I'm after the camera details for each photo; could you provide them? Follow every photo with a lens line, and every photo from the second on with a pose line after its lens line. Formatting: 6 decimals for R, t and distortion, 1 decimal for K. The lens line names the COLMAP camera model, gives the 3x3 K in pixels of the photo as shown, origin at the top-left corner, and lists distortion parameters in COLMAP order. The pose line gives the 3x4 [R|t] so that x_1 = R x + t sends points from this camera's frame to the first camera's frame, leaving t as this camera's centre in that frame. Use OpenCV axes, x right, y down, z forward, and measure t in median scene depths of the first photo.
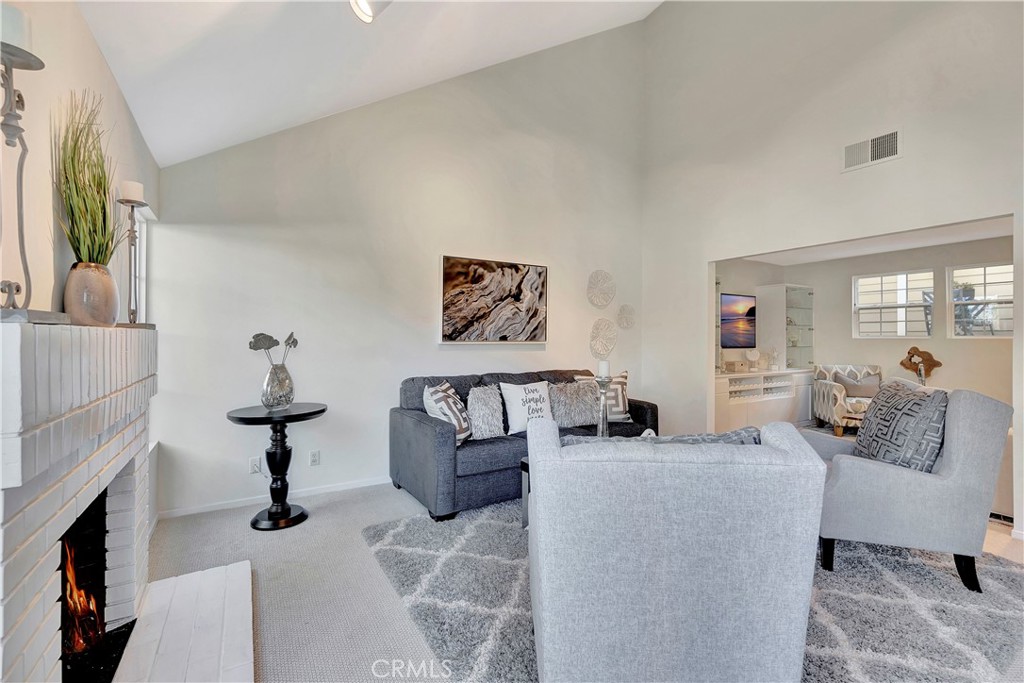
lens RADIAL K [[441.3, 0, 506.1], [0, 441.3, 340.5], [0, 0, 1]] dist [-0.001564, 0.004697]
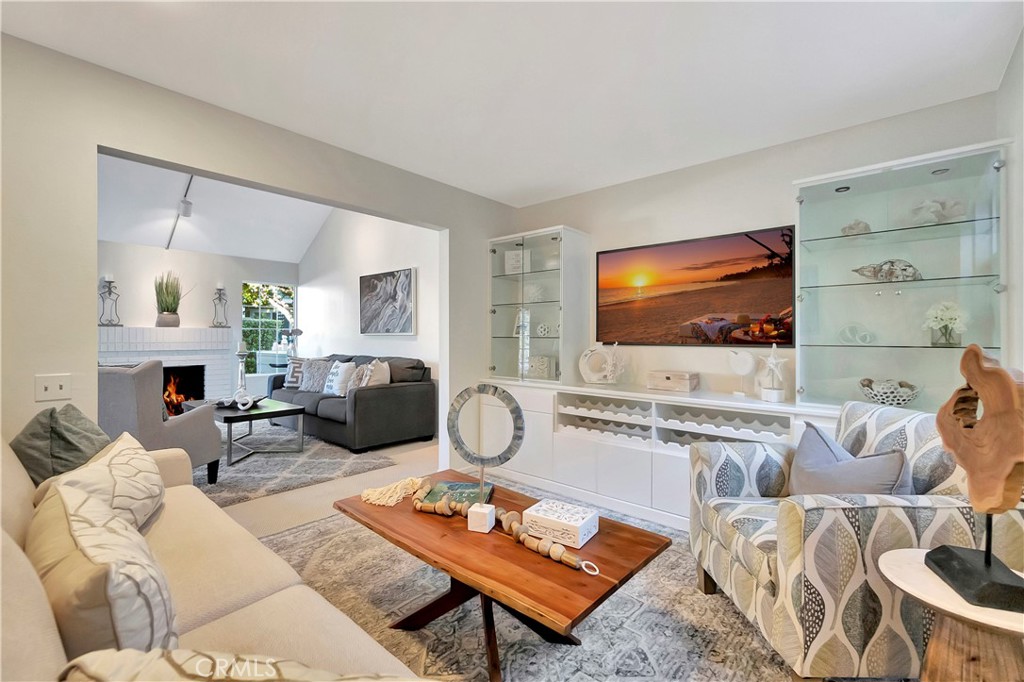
lens RADIAL K [[436.1, 0, 504.2], [0, 436.1, 336.8], [0, 0, 1]] dist [-0.000484, -0.000155]
pose [[0.319105, 0.002353, -0.947717, 1.255894], [-0.003374, 0.999993, 0.001347, 0.009093], [0.947714, 0.002768, 0.319110, 0.871541]]
